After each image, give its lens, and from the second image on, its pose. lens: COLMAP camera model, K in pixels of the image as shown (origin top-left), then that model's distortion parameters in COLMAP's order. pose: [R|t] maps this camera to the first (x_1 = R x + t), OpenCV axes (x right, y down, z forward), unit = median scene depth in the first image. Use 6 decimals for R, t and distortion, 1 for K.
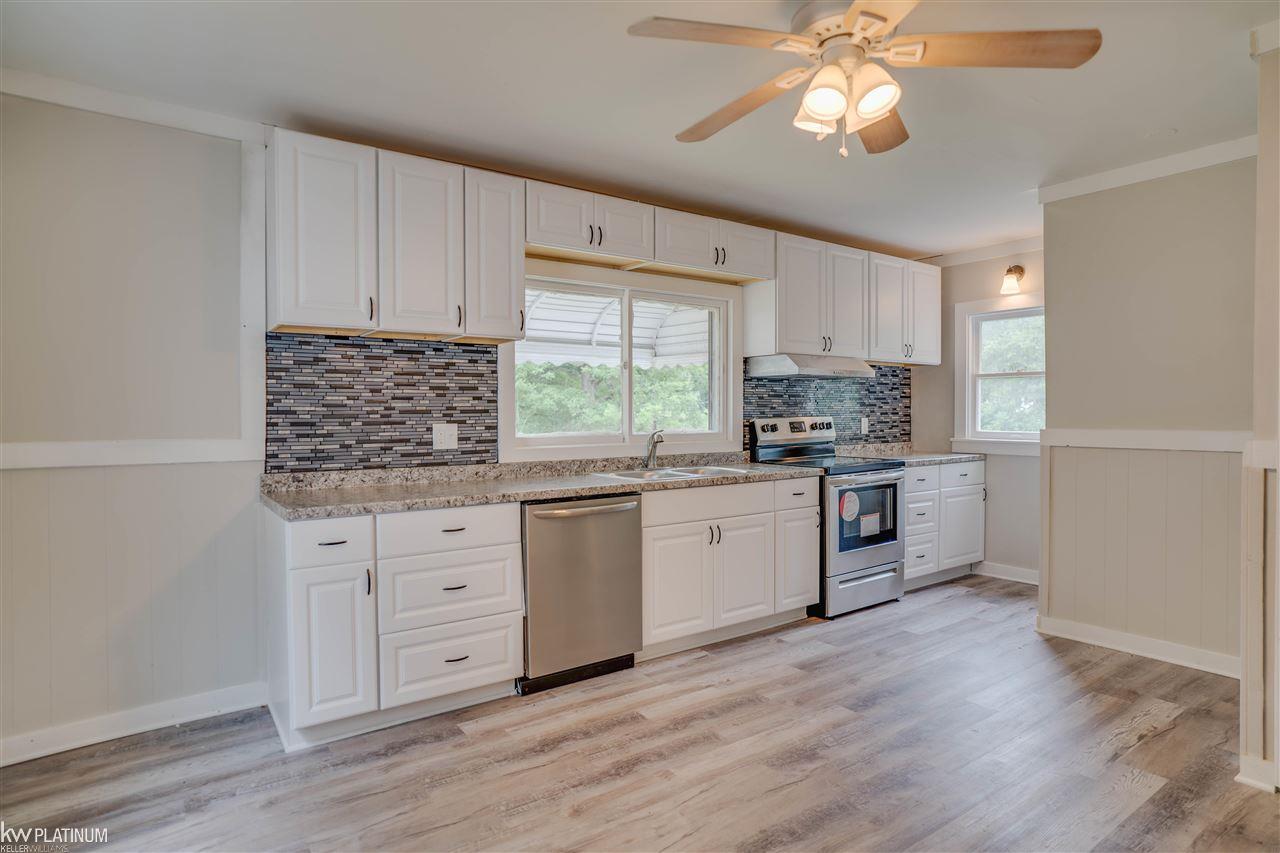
lens RADIAL K [[700.4, 0, 640.0], [0, 700.4, 426.5], [0, 0, 1]] dist [-0.051234, 0.036829]
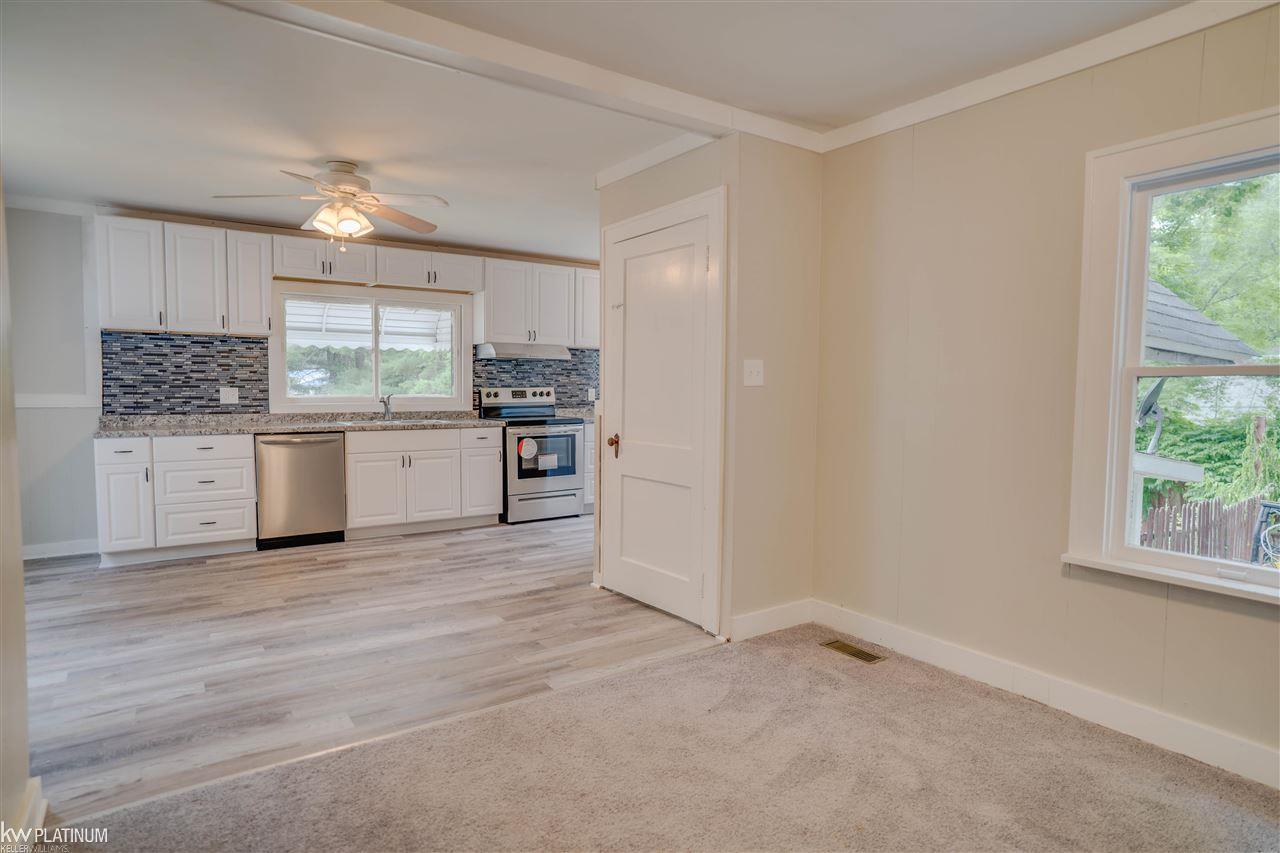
lens RADIAL K [[700.4, 0, 640.0], [0, 700.4, 426.5], [0, 0, 1]] dist [-0.051234, 0.036829]
pose [[0.999784, 0.014223, -0.015134, 0.685984], [-0.013633, 0.999170, 0.038393, 0.011326], [0.015667, -0.038178, 0.999148, -0.567218]]
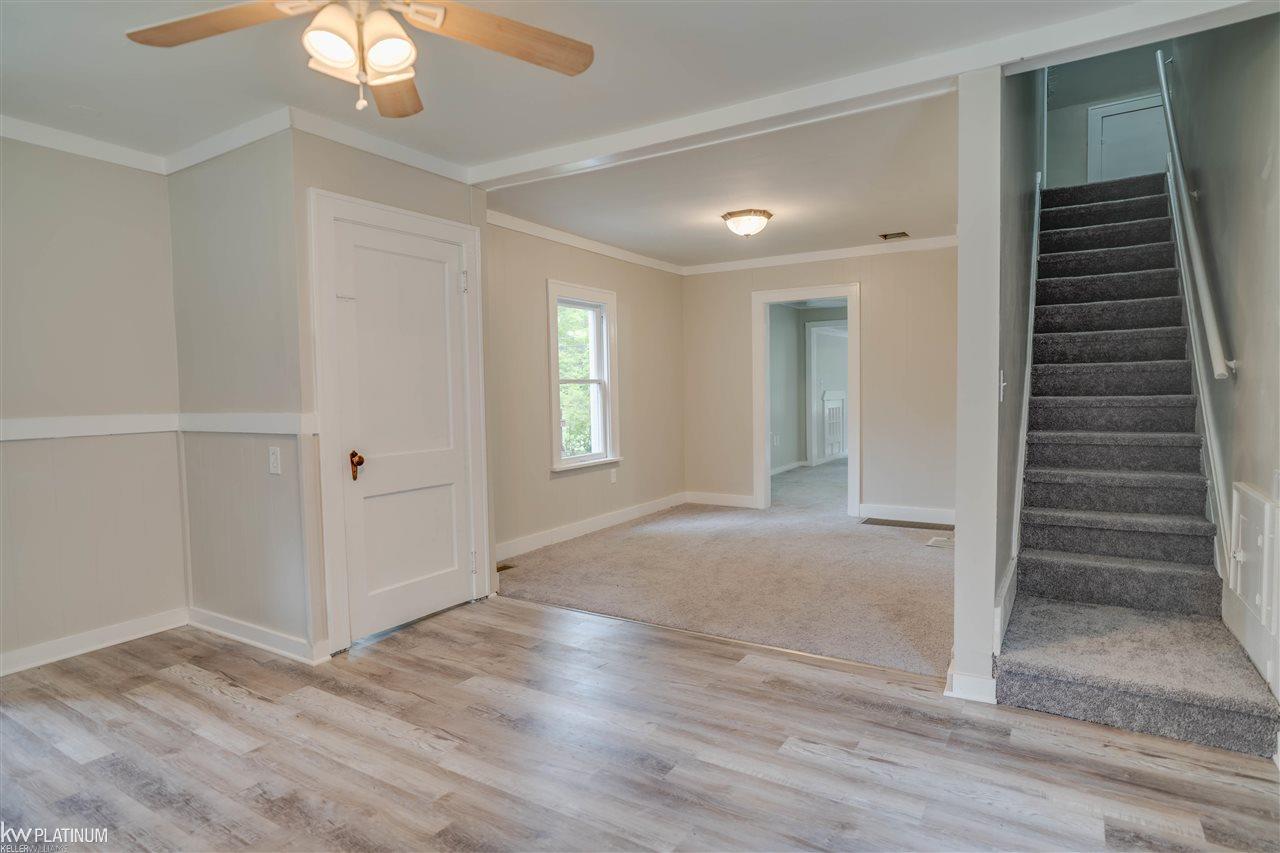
lens RADIAL K [[700.4, 0, 640.0], [0, 700.4, 426.5], [0, 0, 1]] dist [-0.051234, 0.036829]
pose [[-0.376174, -0.039818, 0.925693, -0.413295], [0.036835, 0.997644, 0.057882, -0.006748], [-0.925817, 0.055872, -0.373820, 0.600673]]
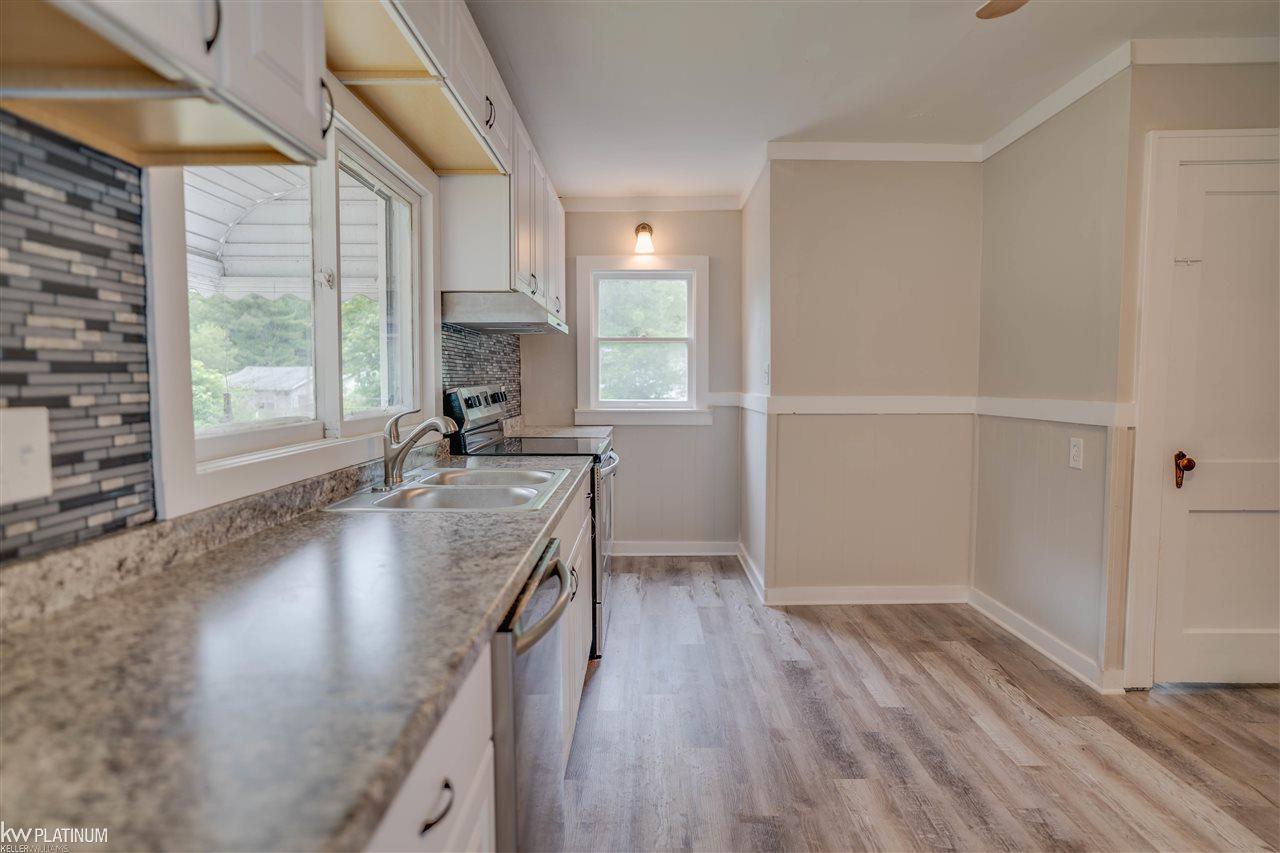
lens RADIAL K [[700.4, 0, 640.0], [0, 700.4, 426.5], [0, 0, 1]] dist [-0.051234, 0.036829]
pose [[0.591623, -0.049179, 0.804714, -0.349082], [0.014611, 0.998628, 0.050288, -0.007436], [-0.806083, -0.017993, 0.591529, 0.642375]]
